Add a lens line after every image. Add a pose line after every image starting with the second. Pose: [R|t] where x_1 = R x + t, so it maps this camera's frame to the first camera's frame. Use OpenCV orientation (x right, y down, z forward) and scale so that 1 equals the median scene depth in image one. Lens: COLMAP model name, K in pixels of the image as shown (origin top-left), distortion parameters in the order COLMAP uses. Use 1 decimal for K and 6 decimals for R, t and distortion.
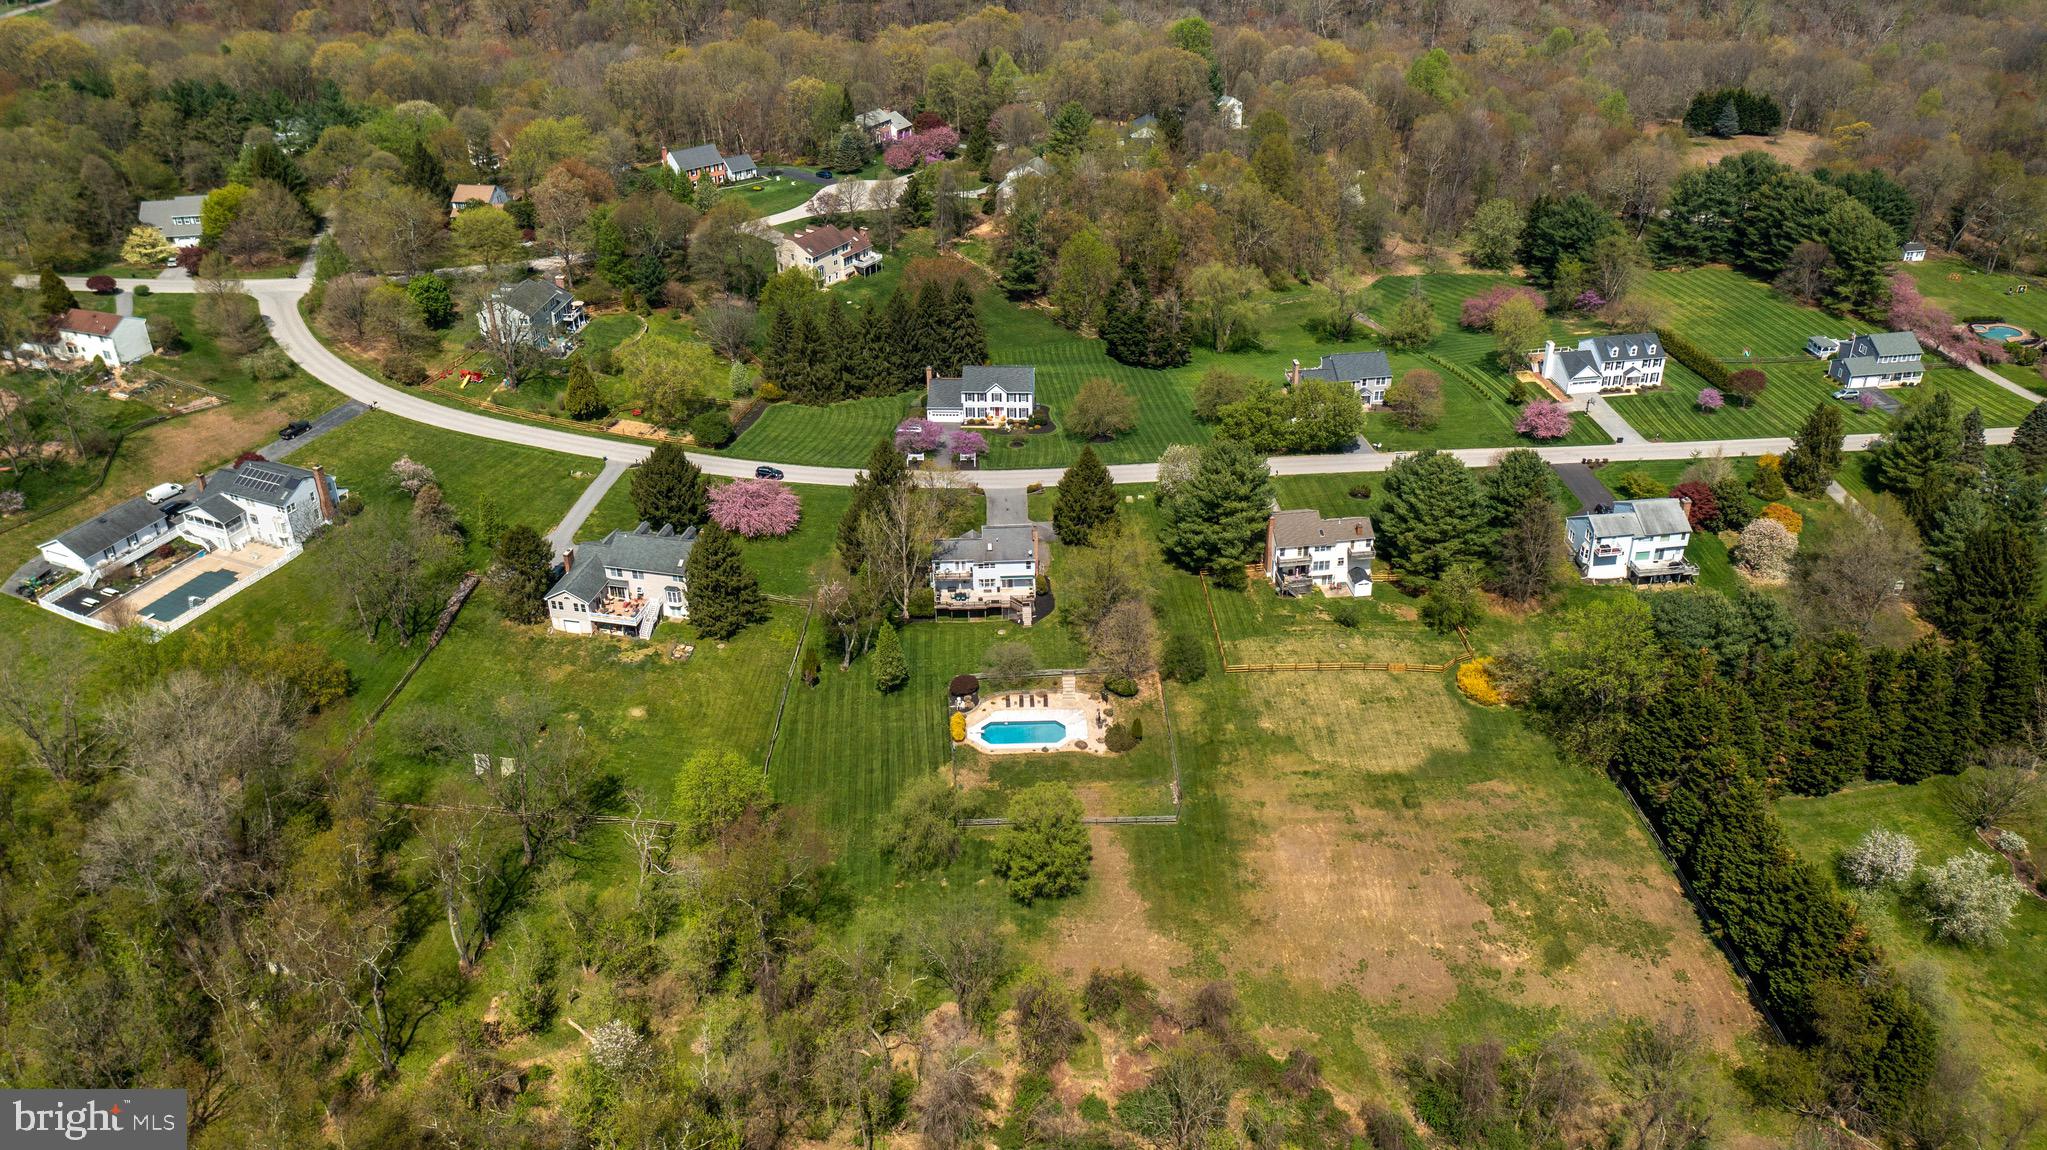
lens RADIAL K [[1604.6, 0, 1023.5], [0, 1604.6, 575.0], [0, 0, 1]] dist [-0.015984, 0.001662]
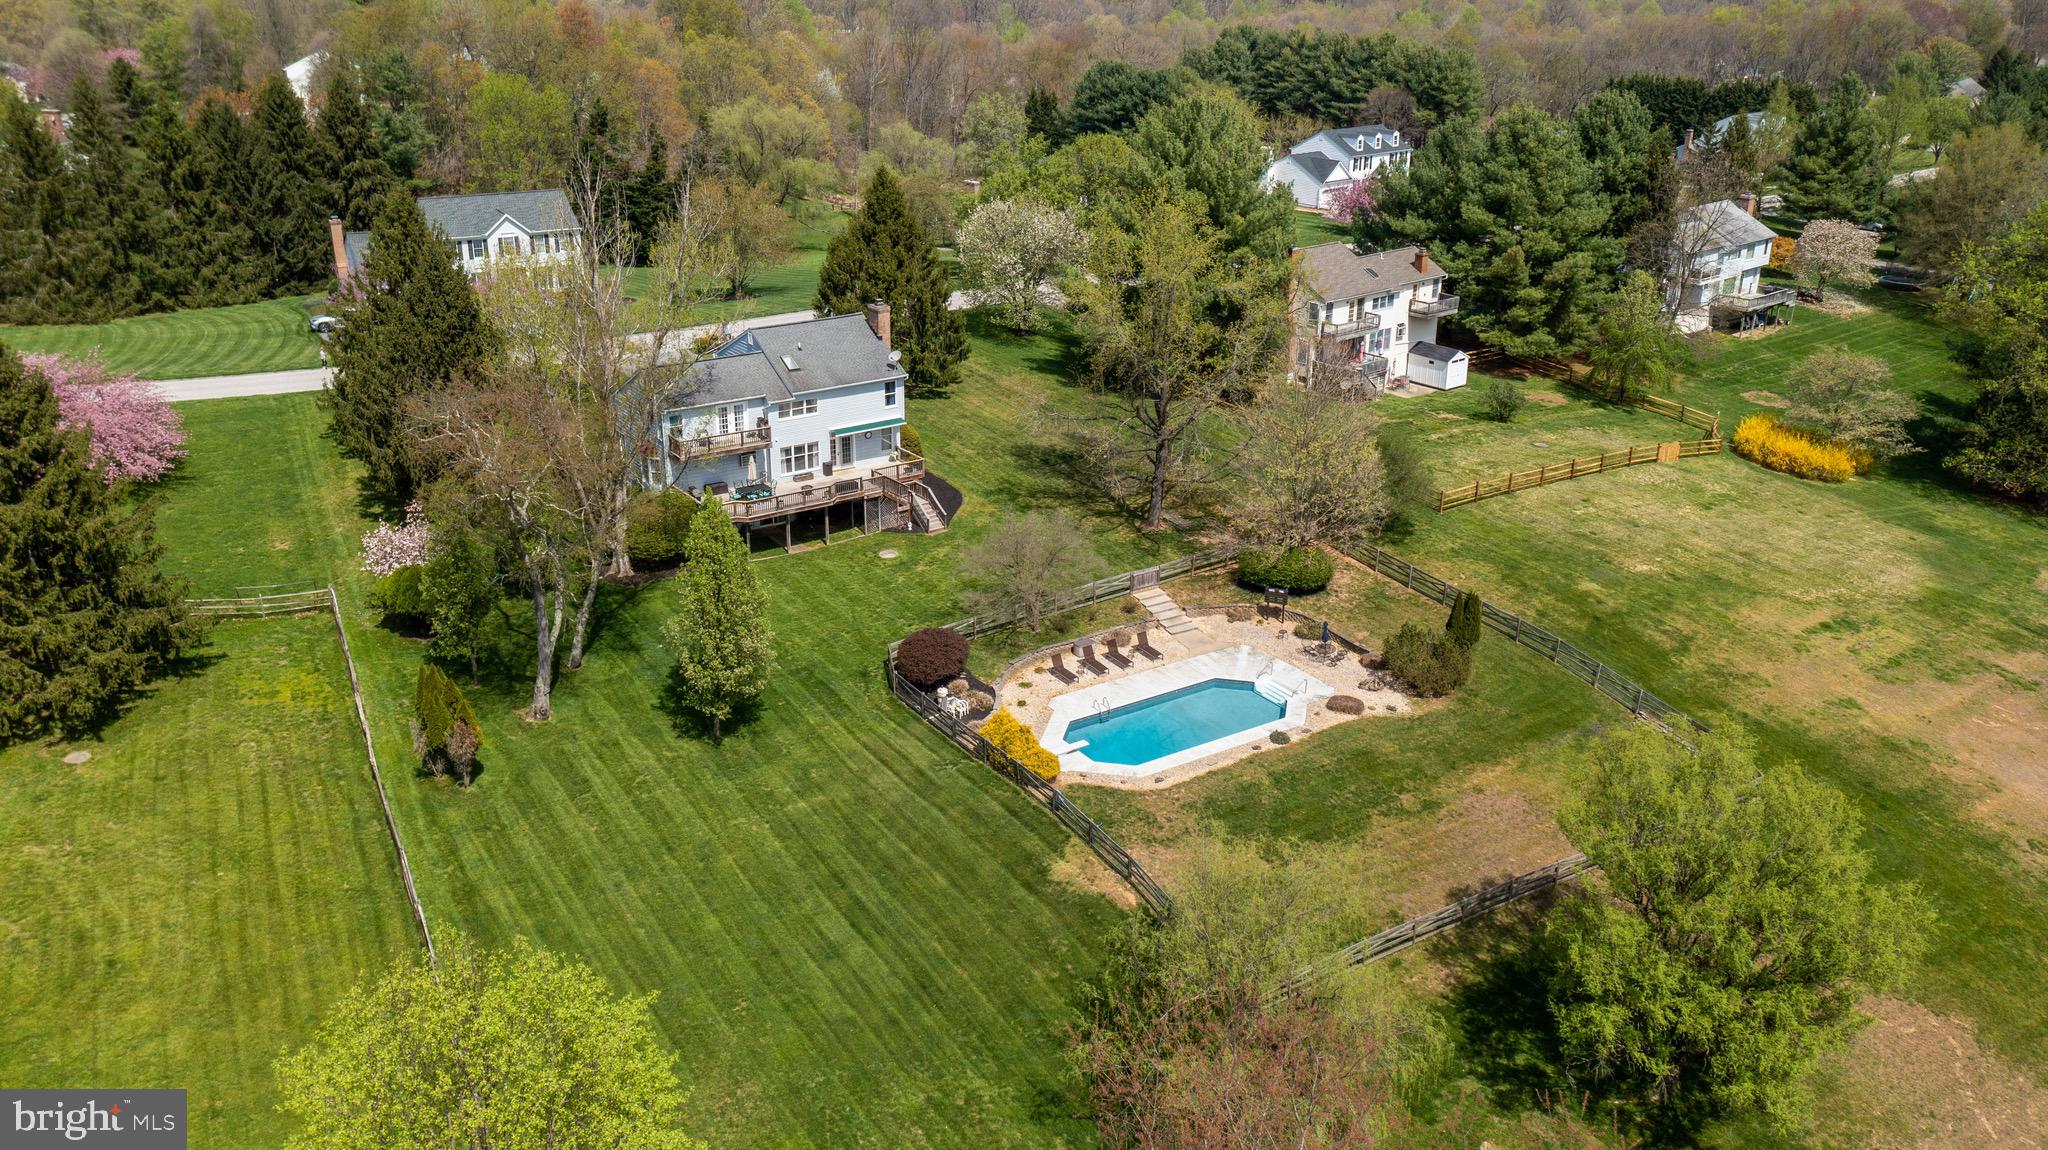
lens RADIAL K [[1609.3, 0, 1024.0], [0, 1609.3, 575.0], [0, 0, 1]] dist [-0.014084, 0.001658]
pose [[0.844632, -0.180967, 0.503832, -0.191623], [0.255400, 0.963340, -0.082142, 0.084481], [-0.470497, 0.198059, 0.859887, 0.680420]]
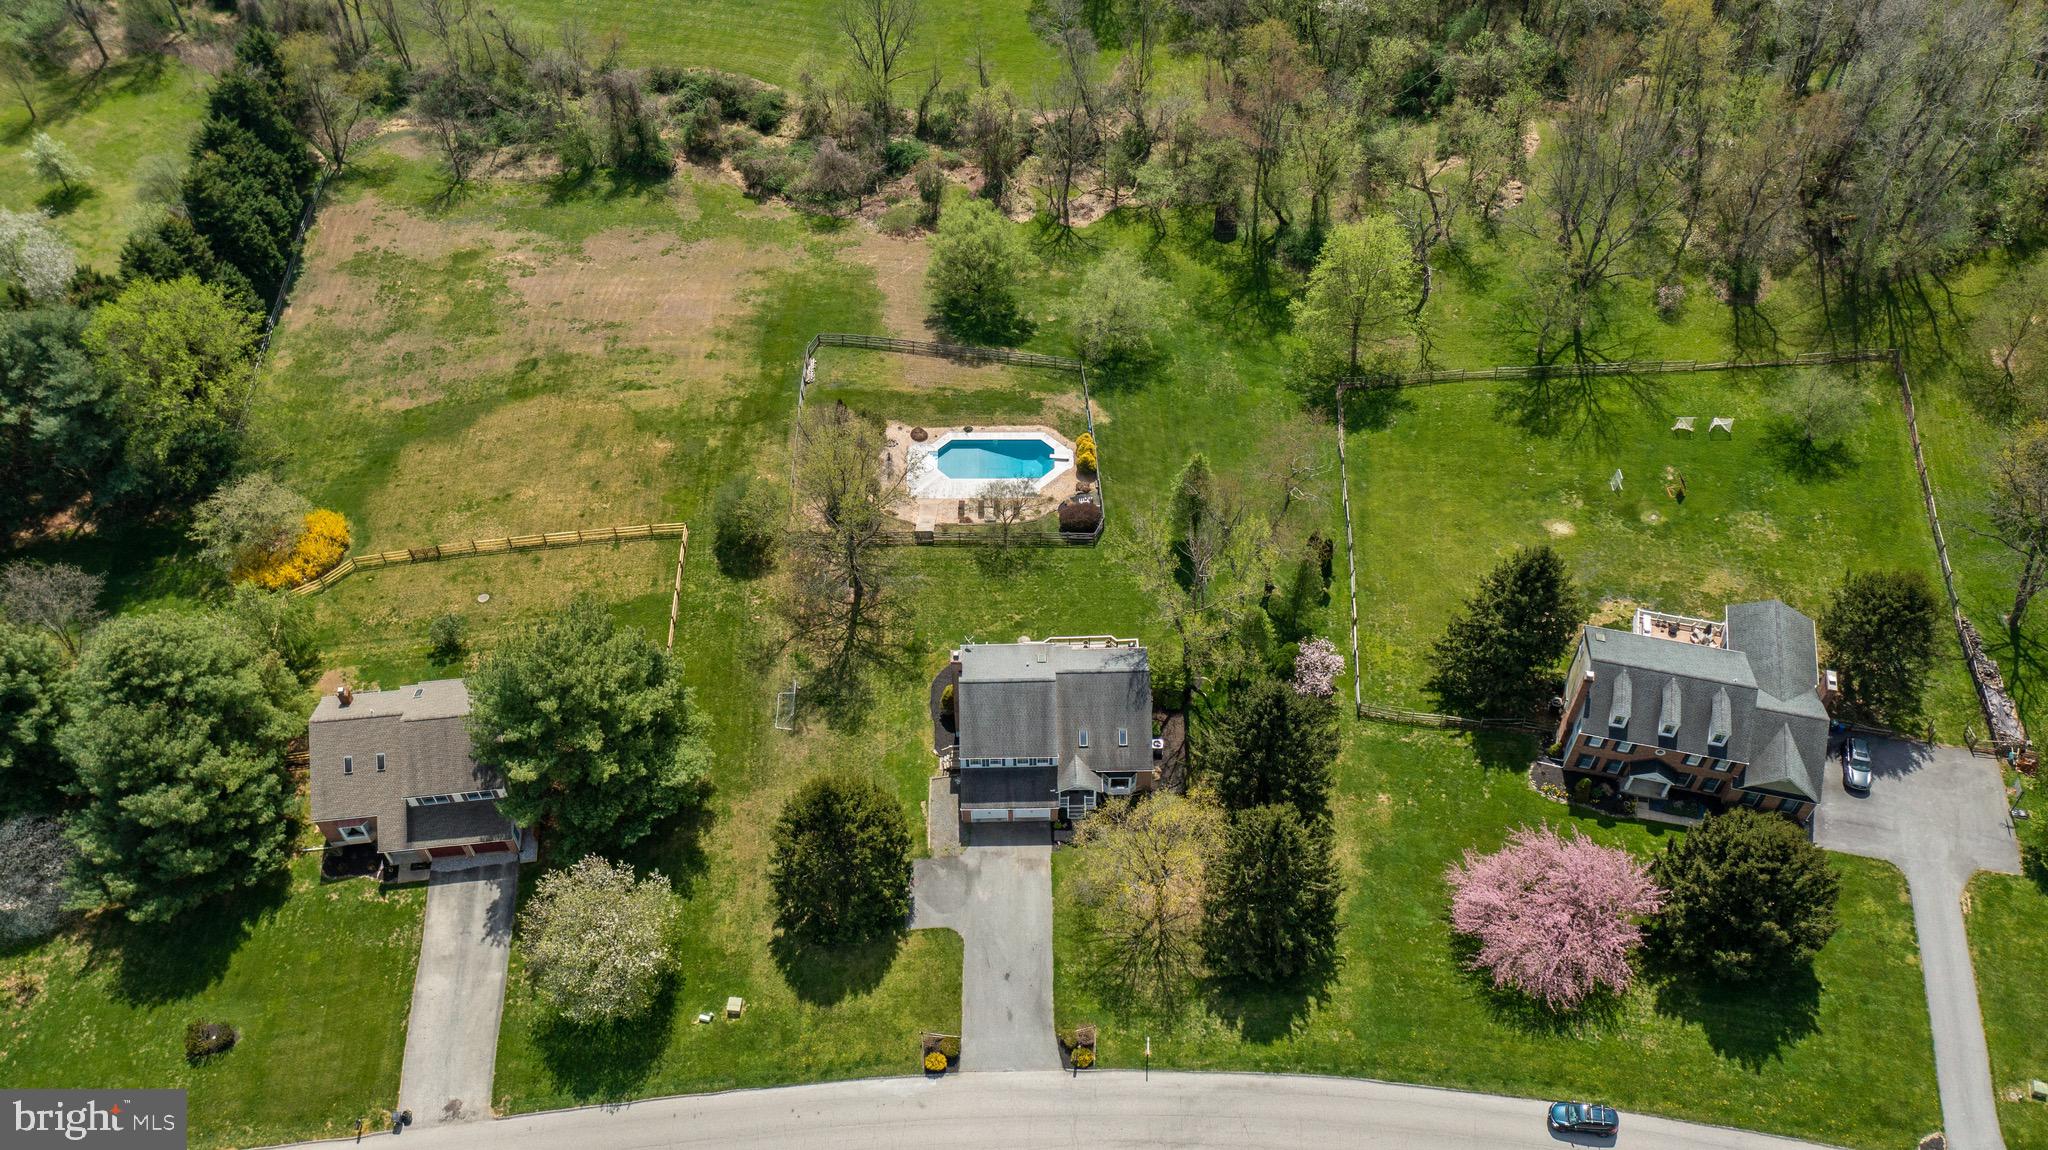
lens RADIAL K [[1635.8, 0, 1024.0], [0, 1635.8, 575.0], [0, 0, 1]] dist [-0.008095, 0.000173]
pose [[-0.999620, 0.004207, 0.027247, -0.031440], [0.027567, 0.139493, 0.989839, -0.602881], [0.000363, 0.990214, -0.139556, 1.110408]]
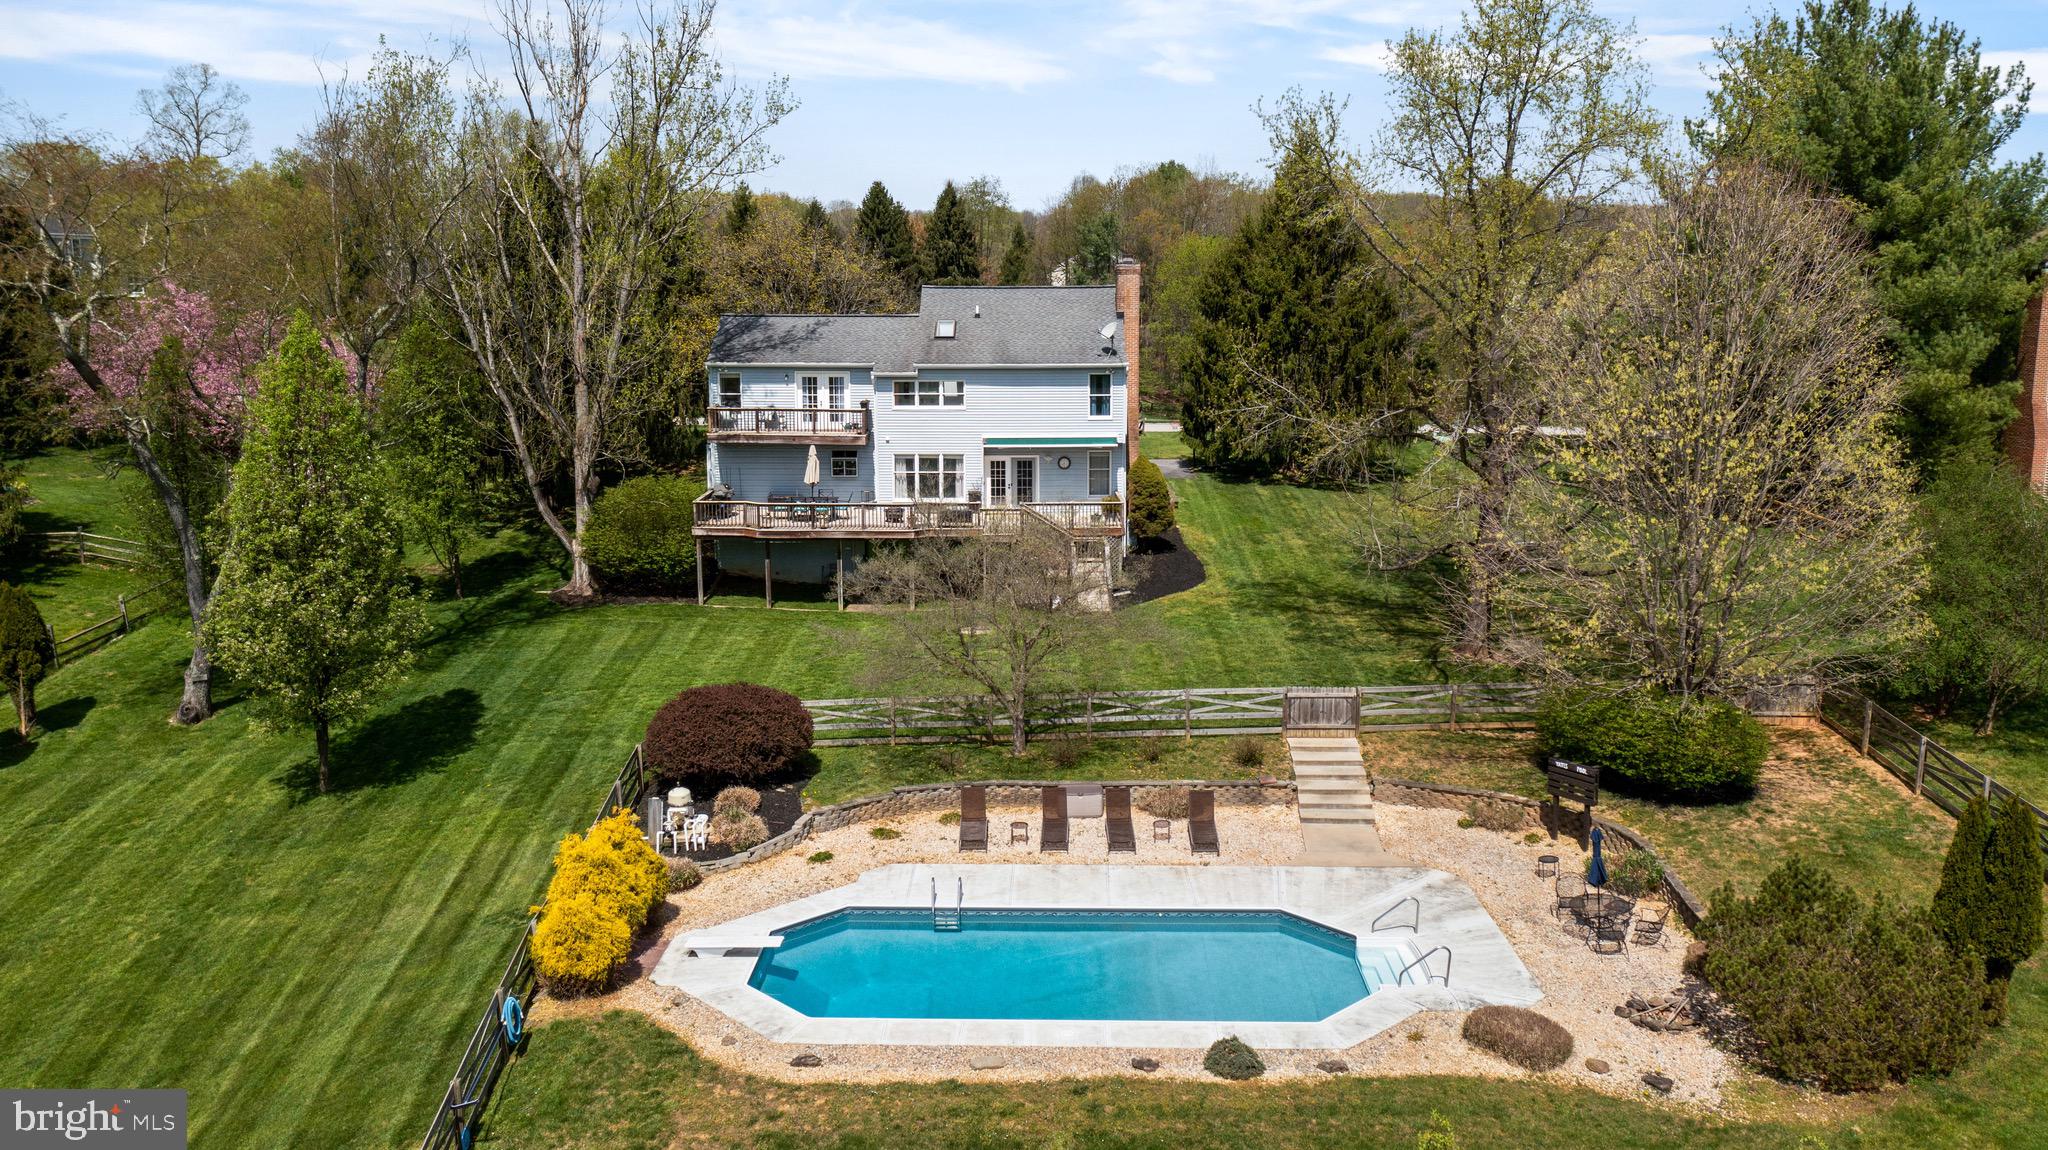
lens RADIAL K [[1628.1, 0, 1024.0], [0, 1628.1, 575.0], [0, 0, 1]] dist [-0.017564, -0.004233]
pose [[0.999133, 0.019701, -0.036667, 0.001118], [-0.031249, 0.936937, -0.348098, 0.111519], [0.027497, 0.348942, 0.936741, 0.822456]]
